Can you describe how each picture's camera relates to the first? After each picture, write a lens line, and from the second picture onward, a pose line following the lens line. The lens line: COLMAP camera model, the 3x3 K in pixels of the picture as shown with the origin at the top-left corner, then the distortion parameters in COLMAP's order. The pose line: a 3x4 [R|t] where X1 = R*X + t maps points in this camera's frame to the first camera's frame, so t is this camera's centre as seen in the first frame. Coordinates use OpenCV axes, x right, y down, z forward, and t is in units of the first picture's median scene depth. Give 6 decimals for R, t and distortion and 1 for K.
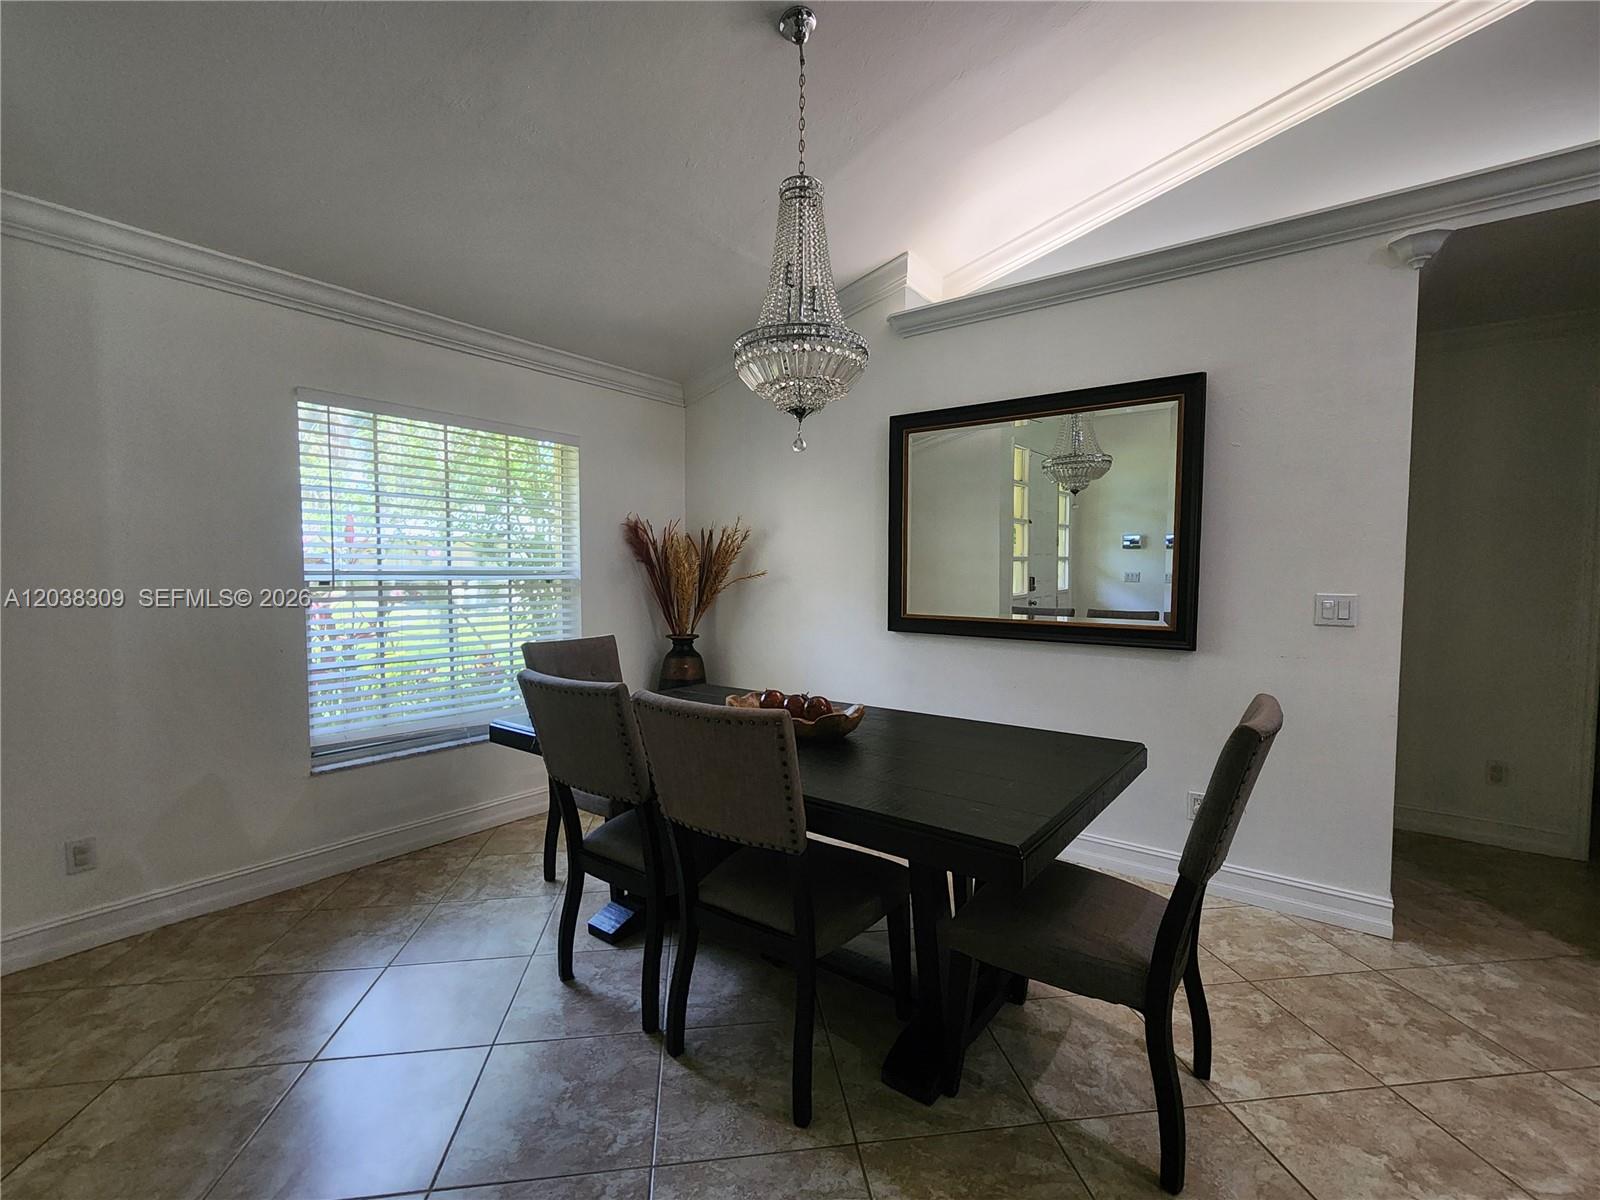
lens RADIAL K [[710.7, 0, 798.4], [0, 710.7, 609.6], [0, 0, 1]] dist [-0.006783, 0.005049]
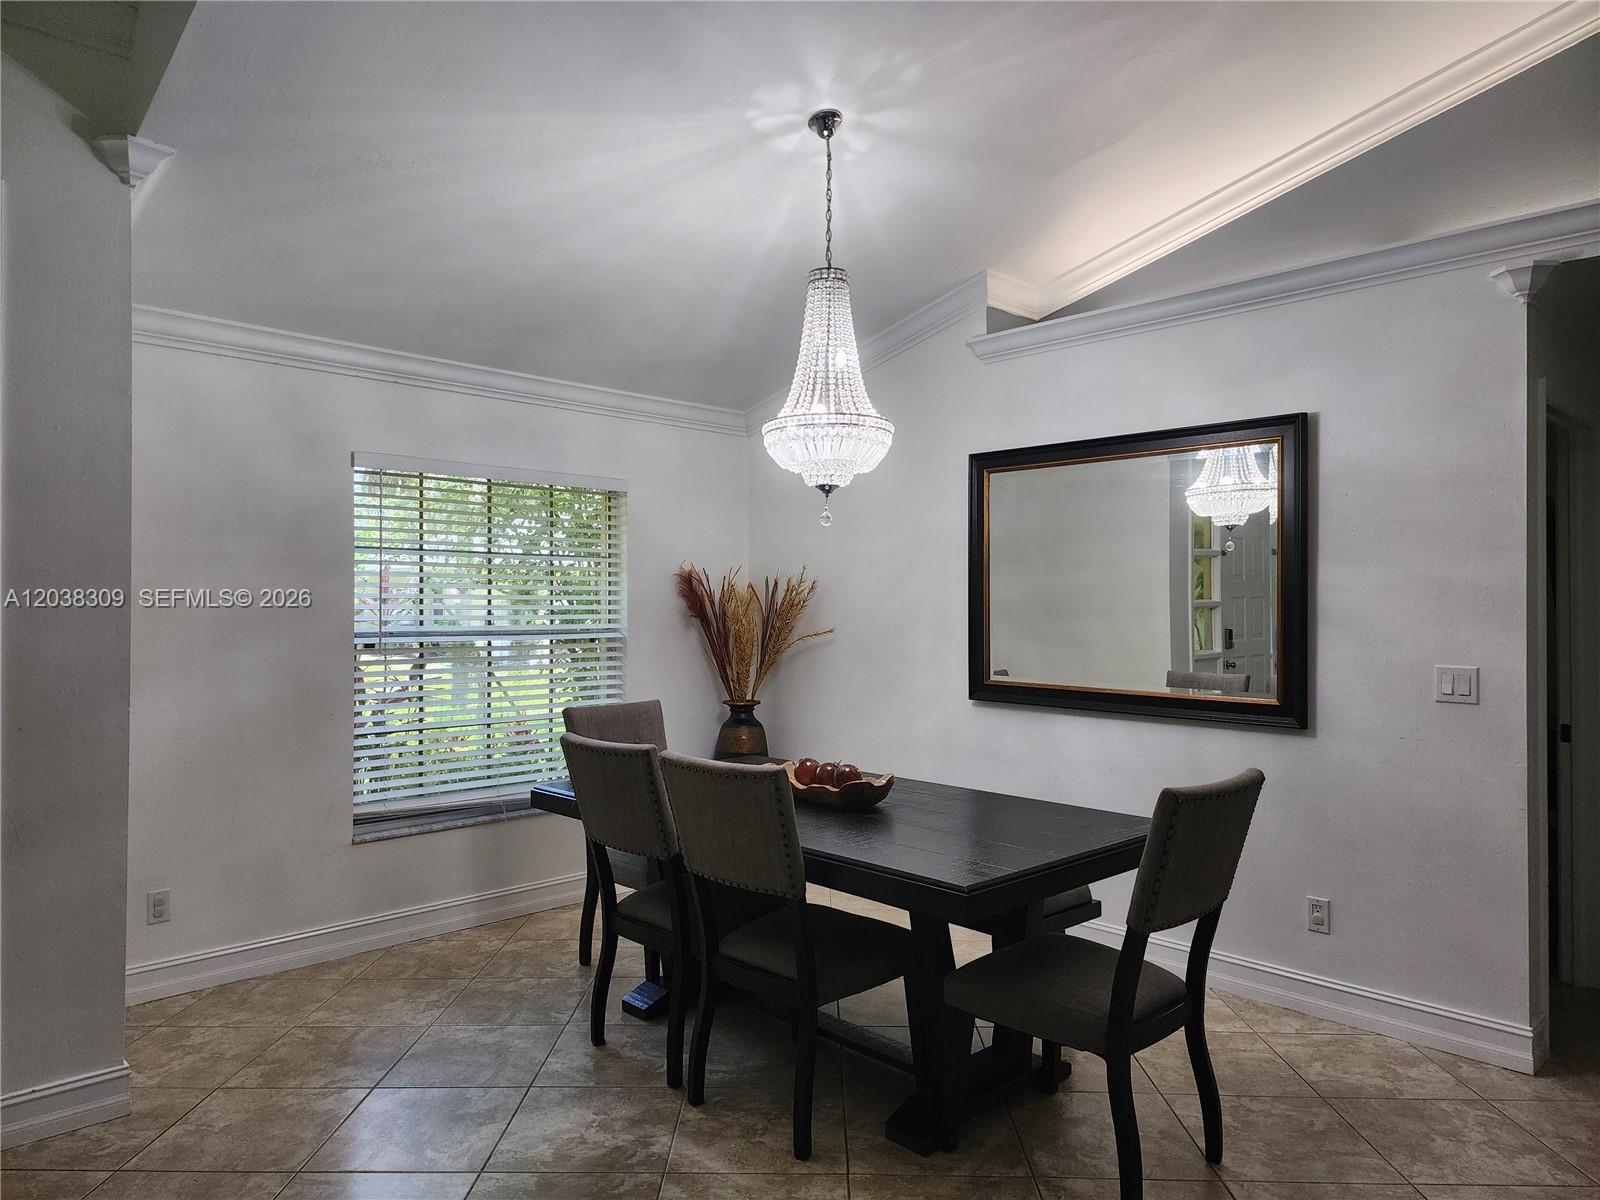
lens RADIAL K [[1066.5, 0, 791.3], [0, 1066.5, 596.1], [0, 0, 1]] dist [0.073072, -0.058568]
pose [[0.987813, -0.003514, -0.155606, 0.182812], [-0.006424, 0.997973, -0.063314, -0.020242], [0.155513, 0.063542, 0.985788, -0.505787]]
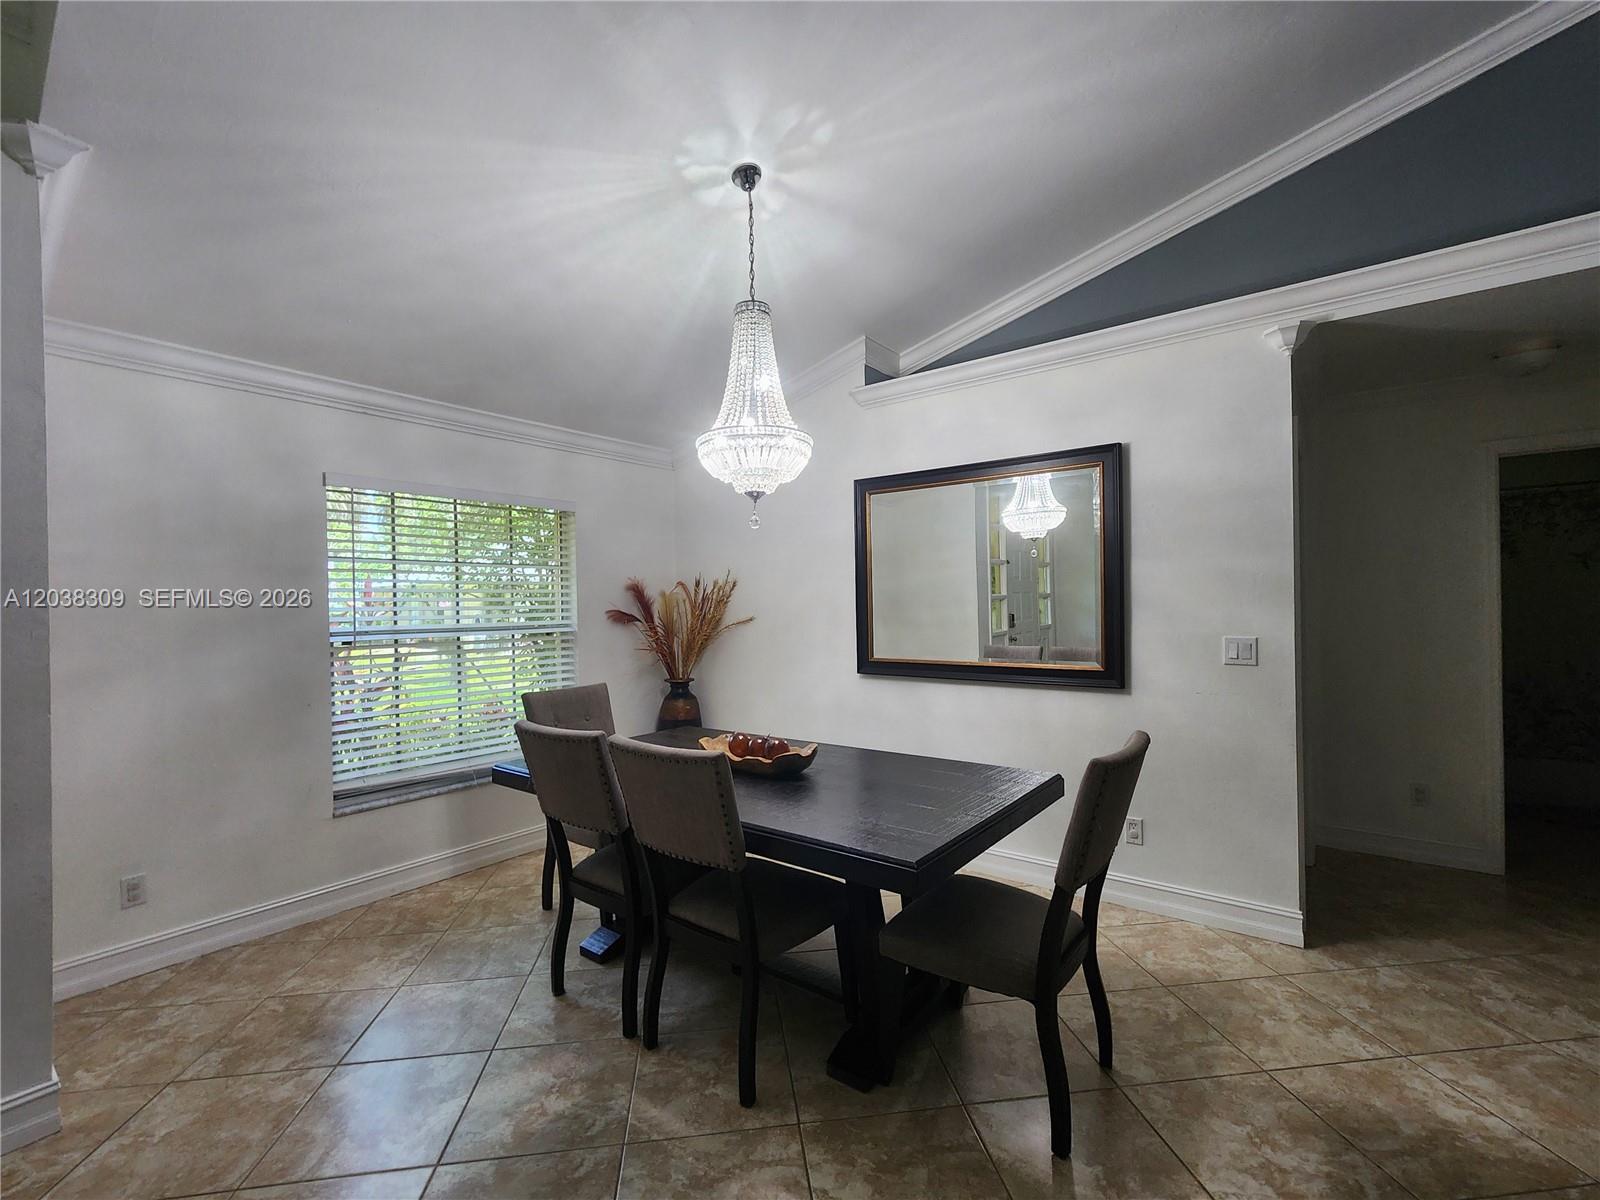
lens RADIAL K [[710.7, 0, 800.3], [0, 710.7, 605.1], [0, 0, 1]] dist [-0.006783, 0.005049]
pose [[0.999735, -0.021278, -0.008750, 0.079826], [0.020778, 0.998343, -0.053652, -0.029362], [0.009877, 0.053456, 0.998521, -0.155460]]
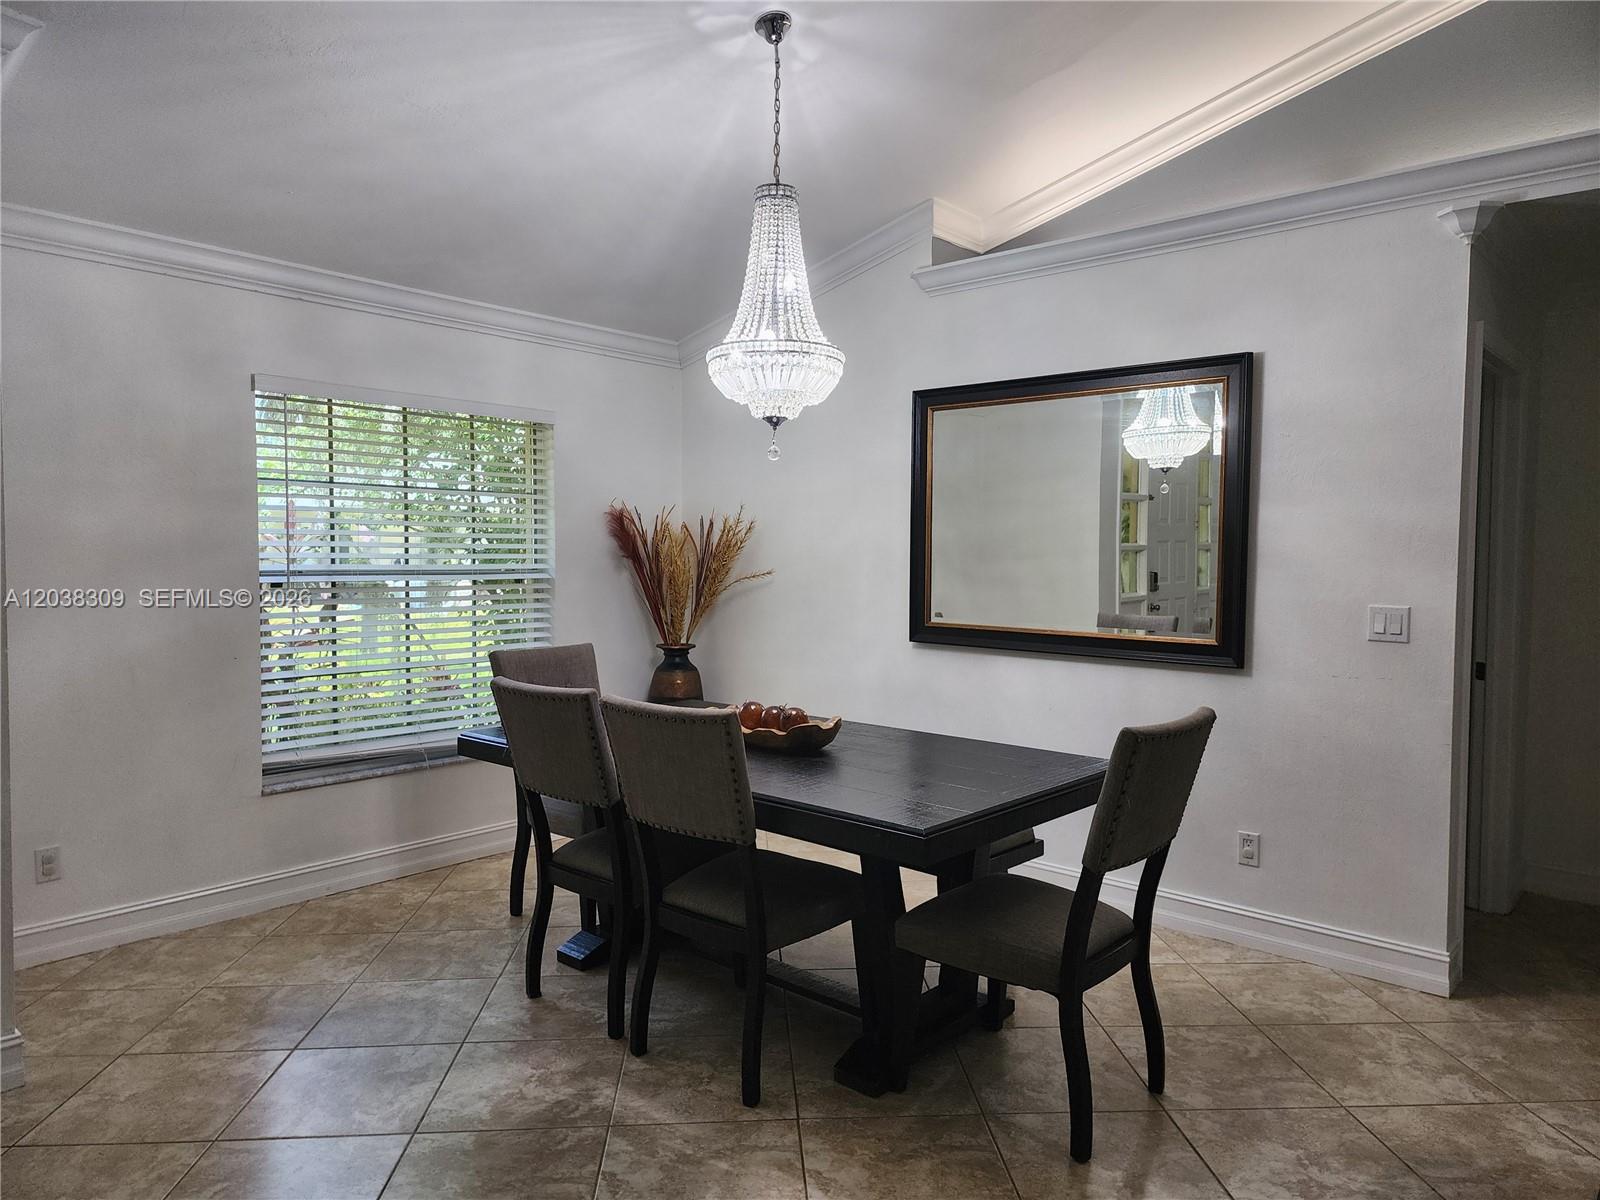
lens RADIAL K [[1066.5, 0, 804.3], [0, 1066.5, 598.7], [0, 0, 1]] dist [0.073072, -0.058568]
pose [[0.997505, 0.006204, -0.070316, 0.142481], [-0.006942, 0.999923, -0.010257, -0.013503], [0.070247, 0.010719, 0.997472, -0.455272]]
